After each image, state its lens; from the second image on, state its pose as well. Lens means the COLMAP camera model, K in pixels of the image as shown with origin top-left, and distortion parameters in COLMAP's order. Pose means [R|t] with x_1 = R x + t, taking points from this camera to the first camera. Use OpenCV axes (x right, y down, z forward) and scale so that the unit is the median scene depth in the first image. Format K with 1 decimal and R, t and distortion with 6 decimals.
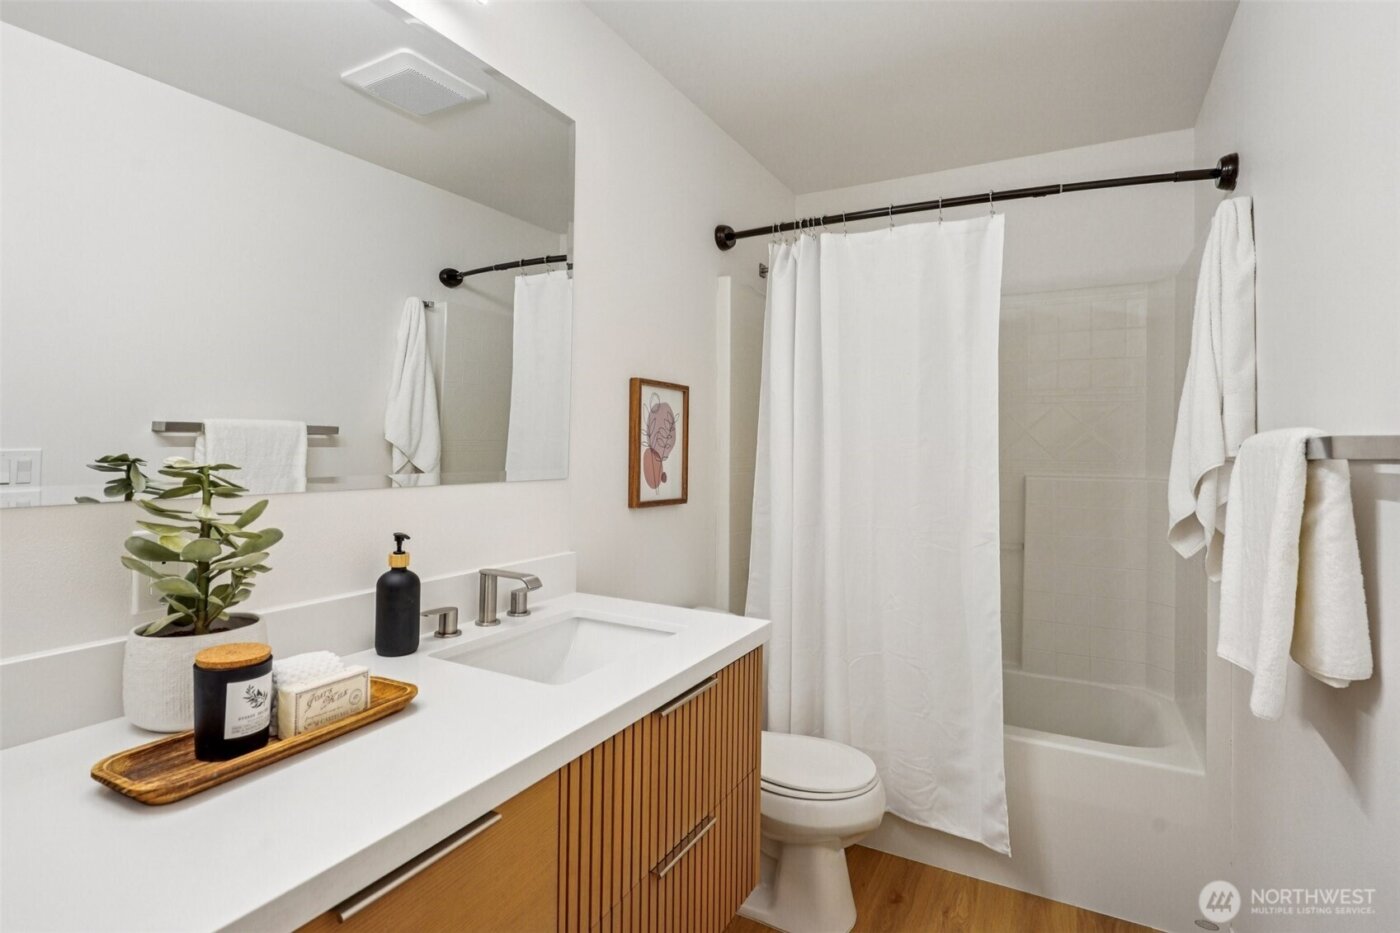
lens RADIAL K [[711.3, 0, 695.7], [0, 711.3, 451.6], [0, 0, 1]] dist [0.018085, -0.000190]
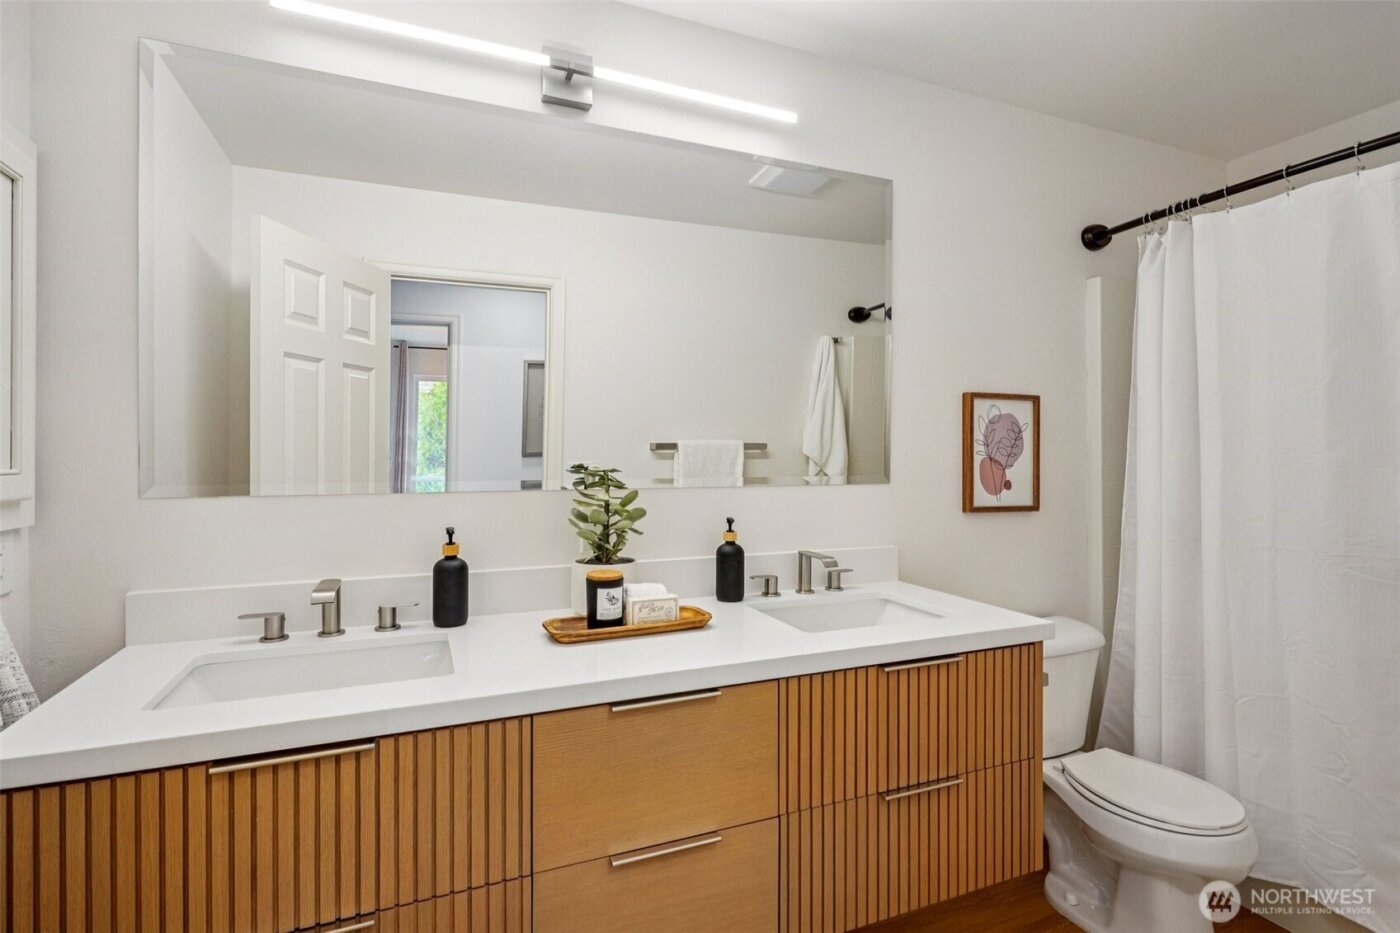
lens RADIAL K [[688.5, 0, 700.0], [0, 688.5, 466.5], [0, 0, 1]] dist [0.017719, 0.000310]
pose [[0.785748, -0.002672, -0.618541, 0.246530], [0.006086, 0.999976, 0.003412, 0.003056], [0.618517, -0.006445, 0.785745, -0.082864]]
